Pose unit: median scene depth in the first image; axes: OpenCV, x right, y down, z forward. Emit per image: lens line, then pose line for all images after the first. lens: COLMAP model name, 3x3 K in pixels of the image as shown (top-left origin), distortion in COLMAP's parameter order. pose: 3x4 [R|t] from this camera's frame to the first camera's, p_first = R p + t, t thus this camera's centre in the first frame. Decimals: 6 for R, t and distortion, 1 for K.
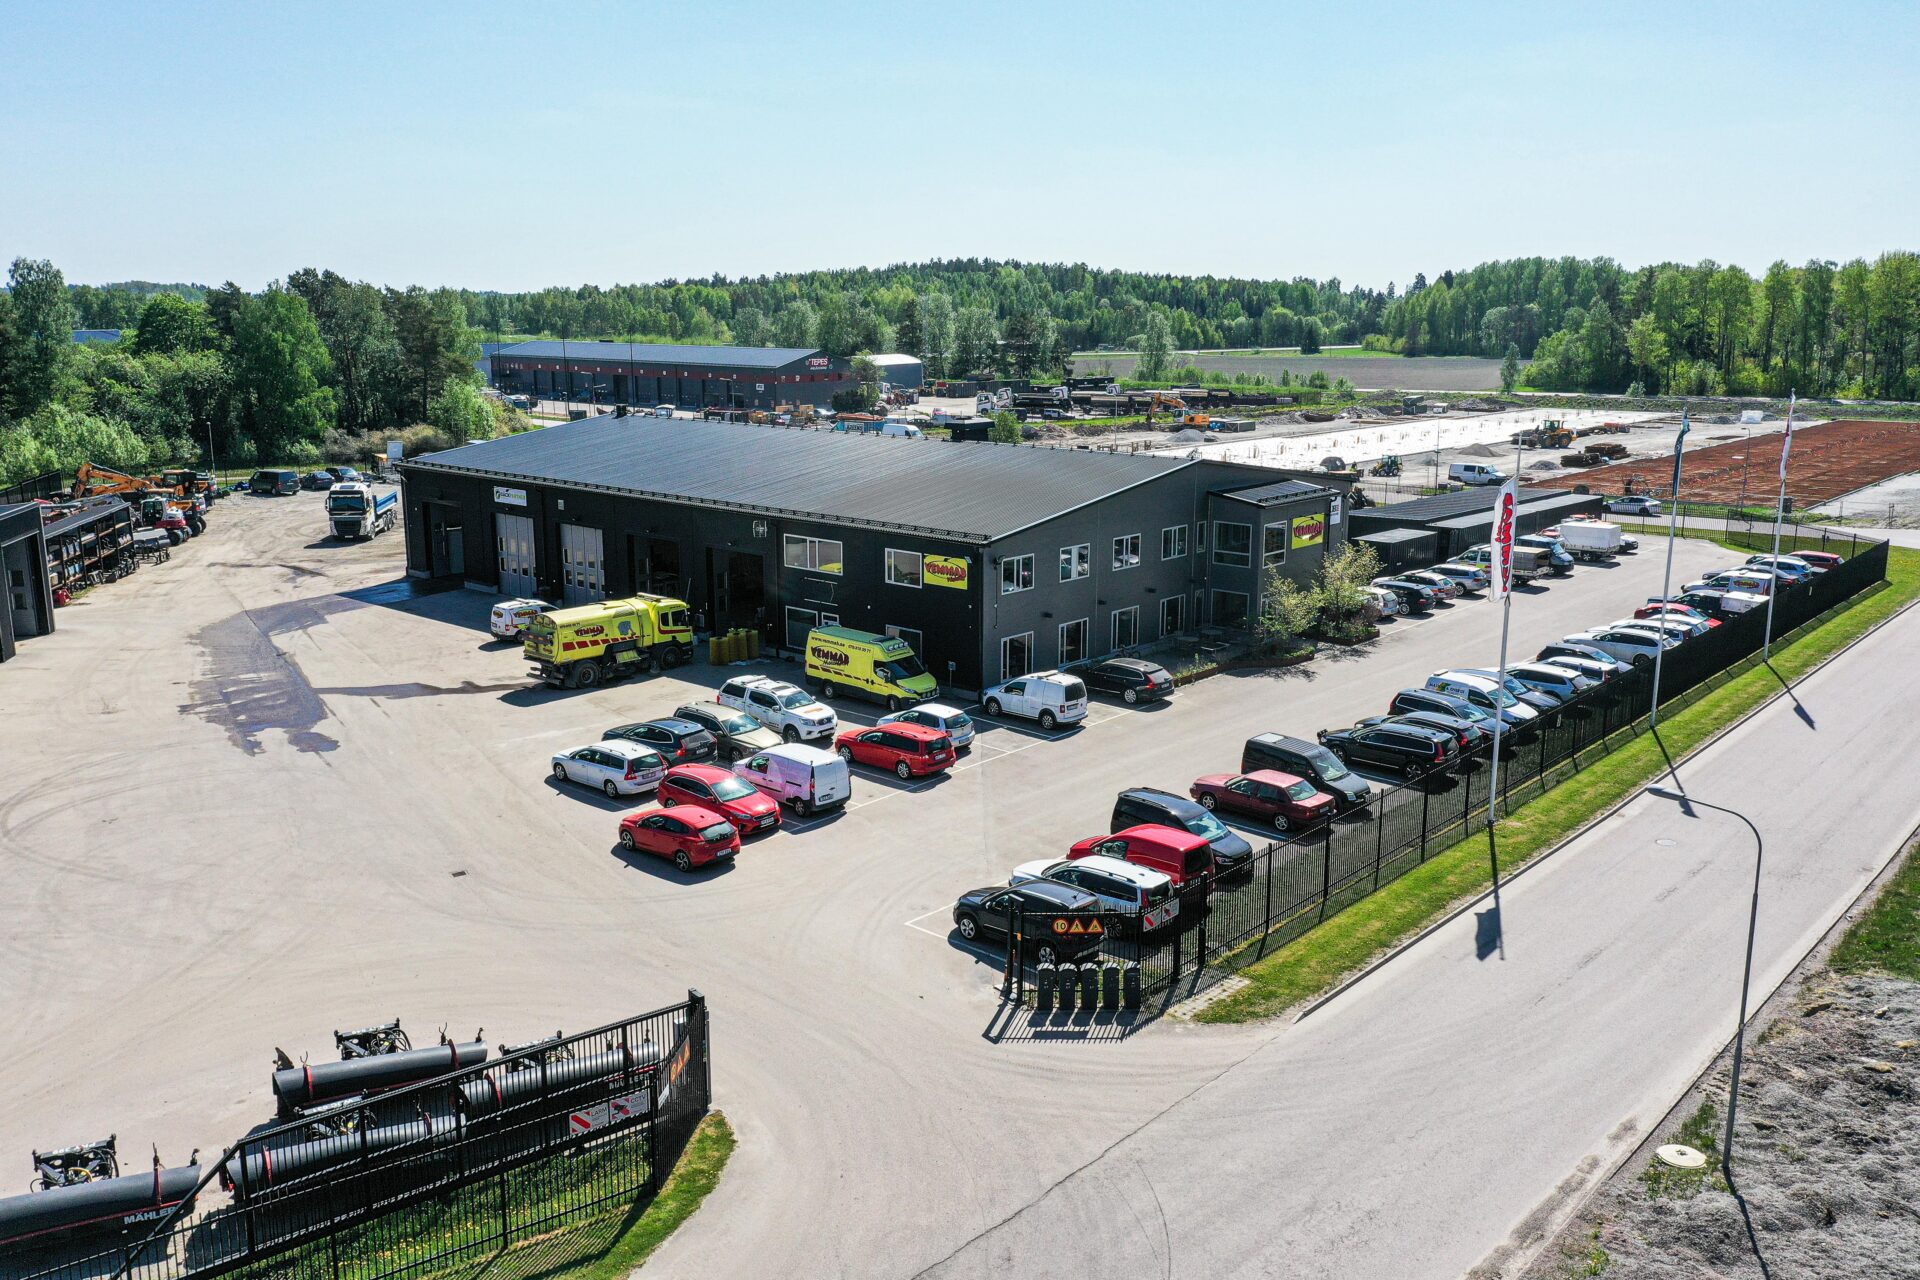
lens RADIAL K [[1512.9, 0, 959.6], [0, 1512.9, 640.9], [0, 0, 1]] dist [0.025817, 0.002577]
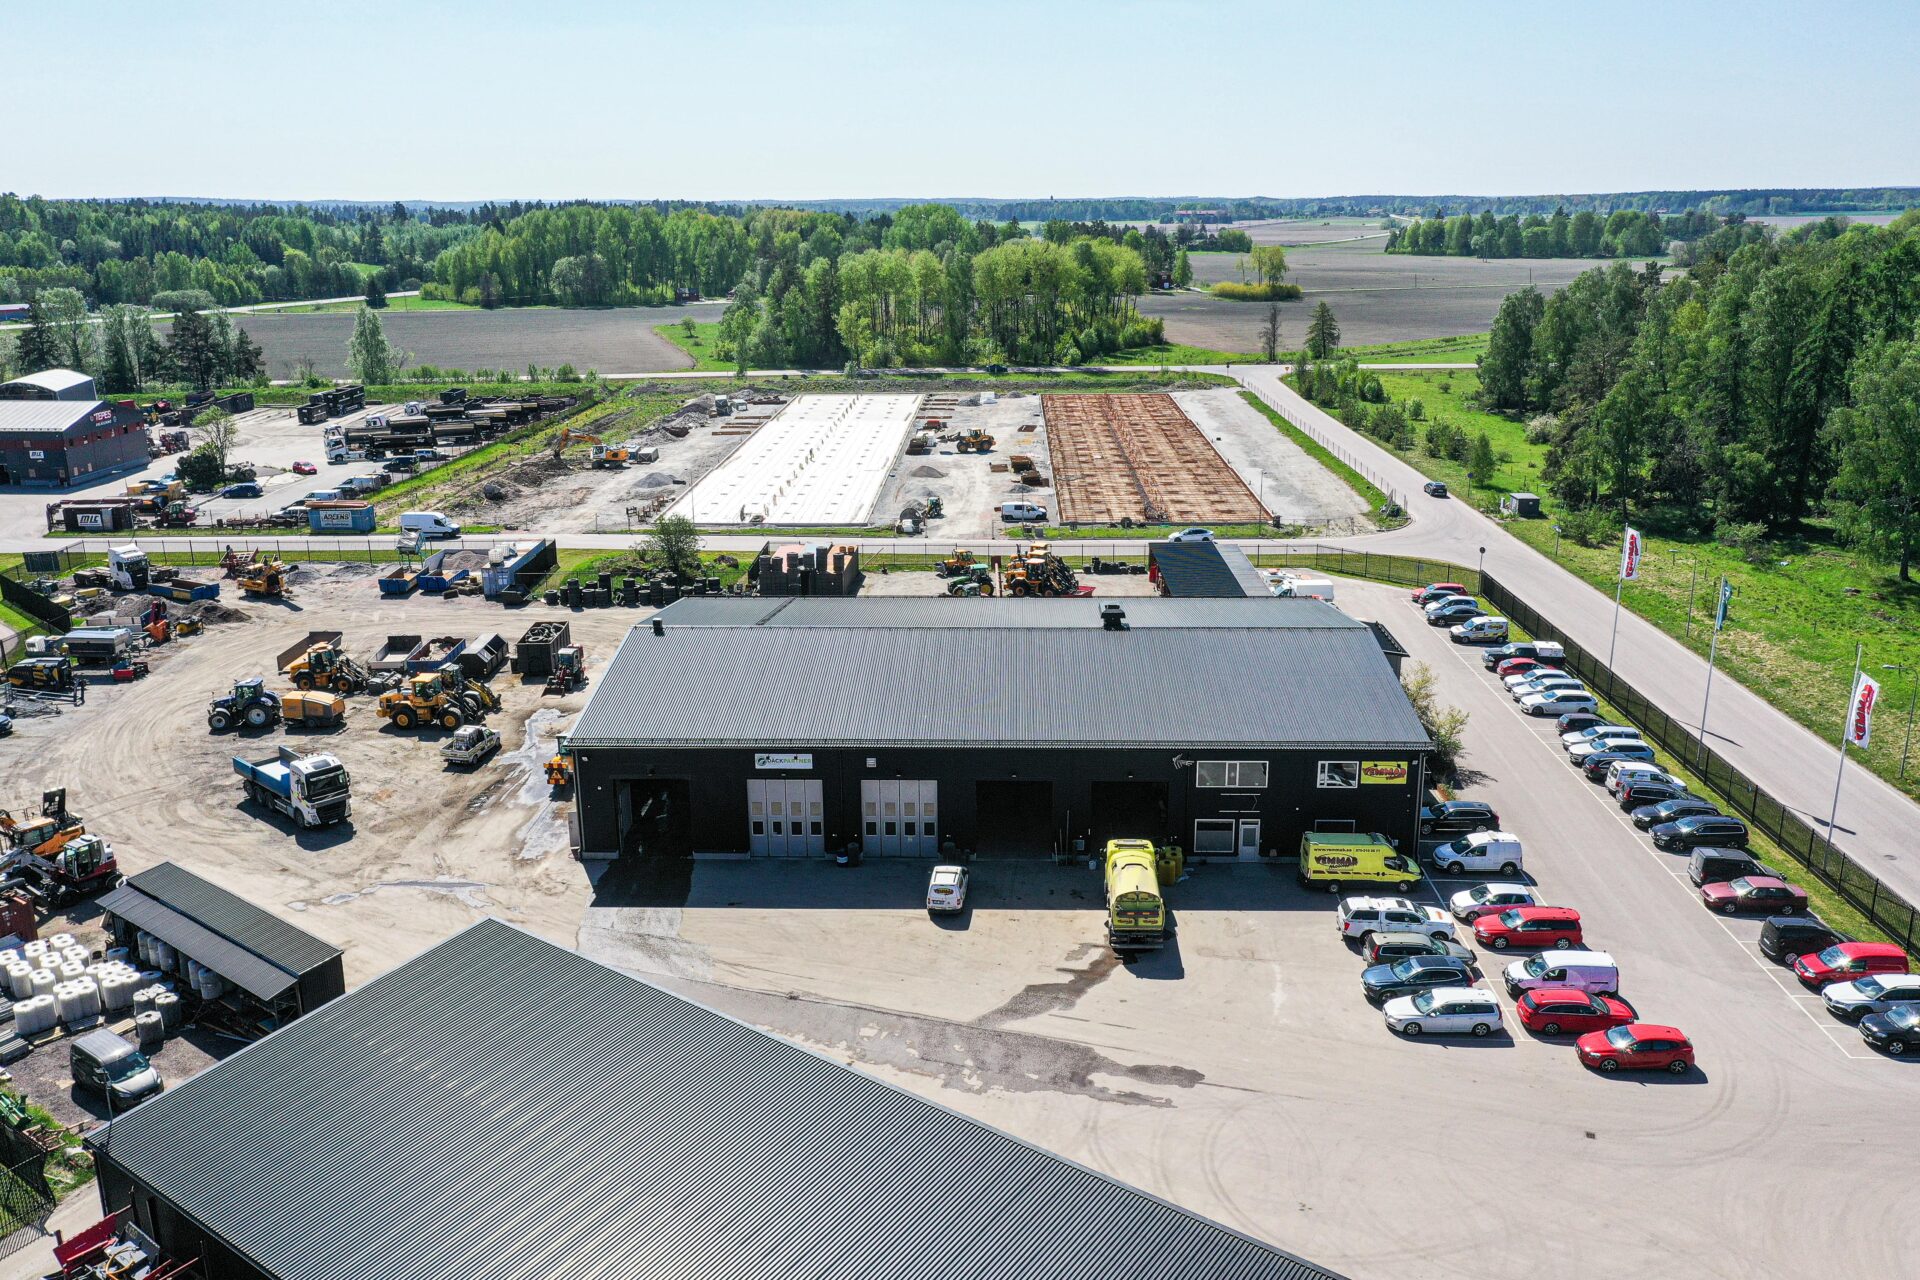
lens RADIAL K [[1512.9, 0, 962.1], [0, 1512.9, 636.4], [0, 0, 1]] dist [0.025817, 0.002577]
pose [[0.767092, -0.181146, 0.615431, -0.805452], [0.144006, 0.983447, 0.109975, -0.269274], [-0.625165, 0.004264, 0.780481, 0.166126]]
